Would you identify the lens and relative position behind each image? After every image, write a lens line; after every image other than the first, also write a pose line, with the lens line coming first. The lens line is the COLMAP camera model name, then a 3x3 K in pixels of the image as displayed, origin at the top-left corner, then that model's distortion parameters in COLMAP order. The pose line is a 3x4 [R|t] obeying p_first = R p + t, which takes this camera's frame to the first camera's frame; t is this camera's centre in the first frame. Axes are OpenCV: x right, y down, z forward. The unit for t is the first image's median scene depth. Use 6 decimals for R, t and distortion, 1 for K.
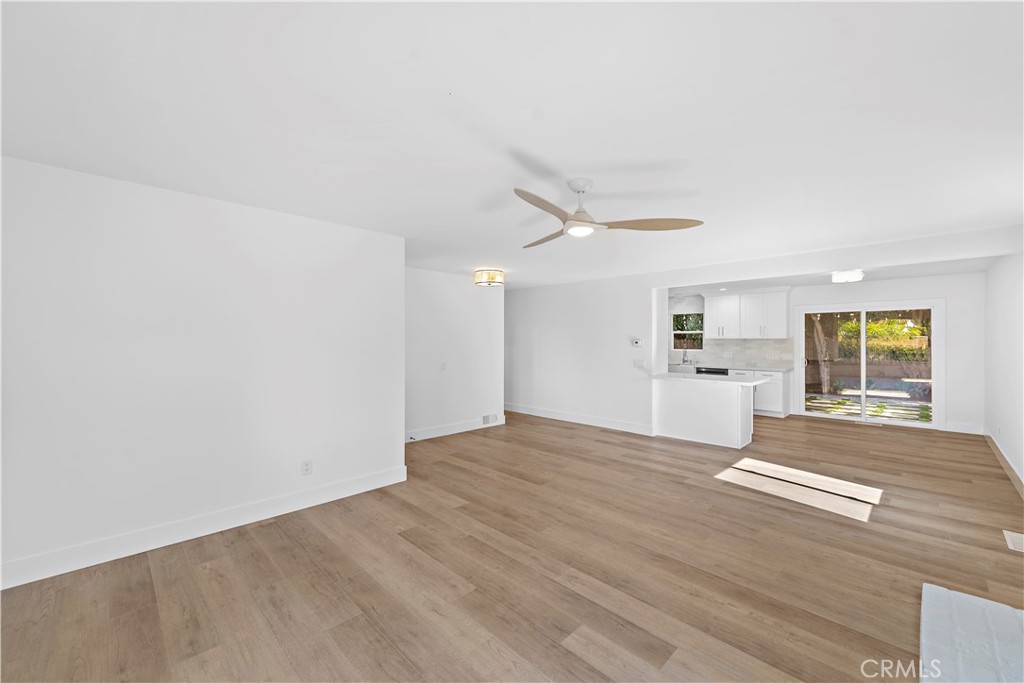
lens RADIAL K [[402.8, 0, 512.4], [0, 402.8, 343.5], [0, 0, 1]] dist [0.013664, -0.003372]
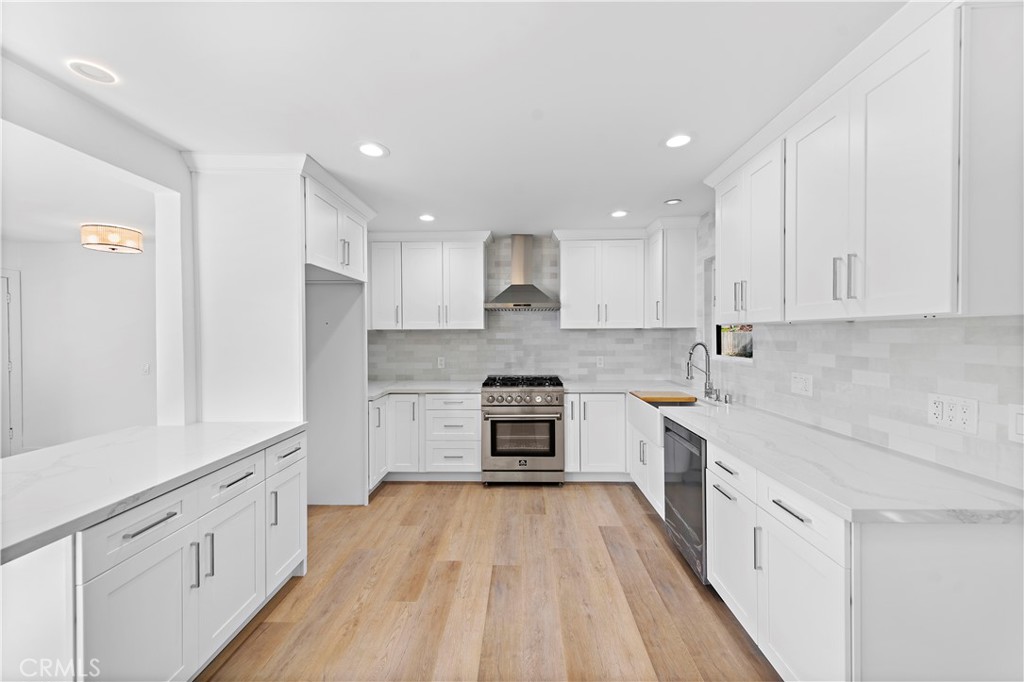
lens RADIAL K [[402.8, 0, 513.2], [0, 402.8, 339.3], [0, 0, 1]] dist [0.013664, -0.003372]
pose [[0.696987, 0.005583, -0.717062, 1.471575], [-0.001075, 0.999977, 0.006741, -0.007531], [0.717083, -0.003928, 0.696977, 1.682041]]
